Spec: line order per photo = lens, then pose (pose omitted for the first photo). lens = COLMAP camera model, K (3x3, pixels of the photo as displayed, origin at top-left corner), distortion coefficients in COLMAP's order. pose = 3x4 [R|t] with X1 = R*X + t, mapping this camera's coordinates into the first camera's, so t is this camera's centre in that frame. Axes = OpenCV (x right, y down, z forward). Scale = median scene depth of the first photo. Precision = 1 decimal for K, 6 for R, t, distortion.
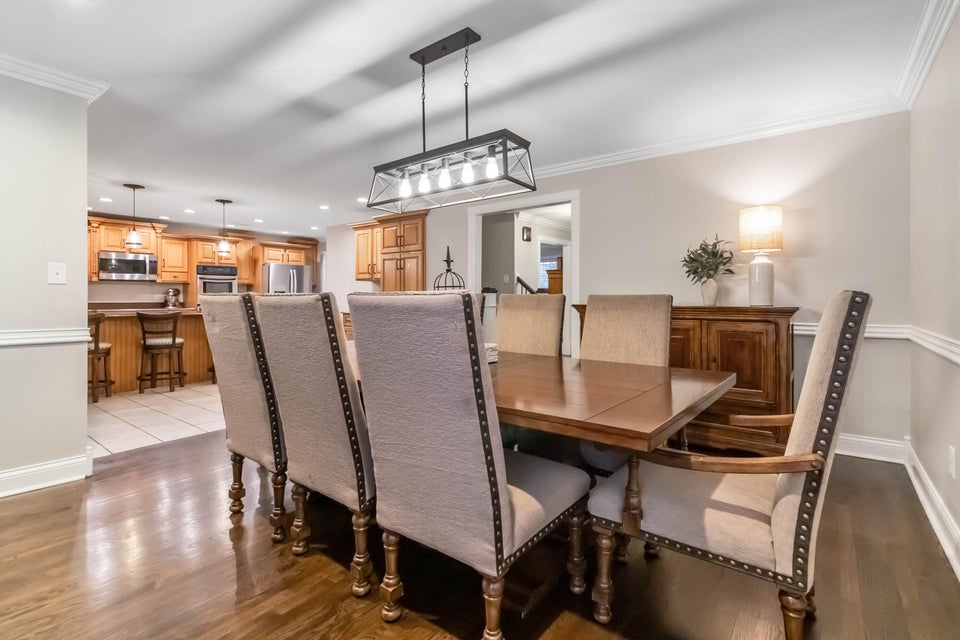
lens RADIAL K [[448.5, 0, 480.0], [0, 448.5, 302.2], [0, 0, 1]] dist [0.001988, 0.000425]
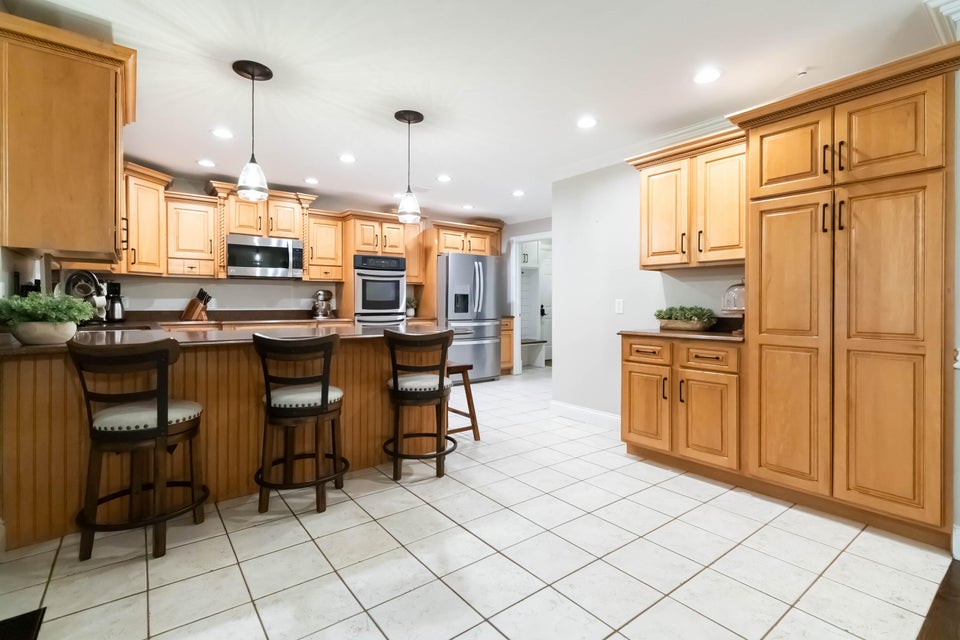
lens RADIAL K [[448.5, 0, 480.0], [0, 448.5, 302.2], [0, 0, 1]] dist [0.001988, 0.000425]
pose [[0.965547, -0.001200, -0.260226, -0.276956], [-0.001897, 0.999930, -0.011649, -0.004224], [0.260222, 0.011741, 0.965477, 0.404541]]
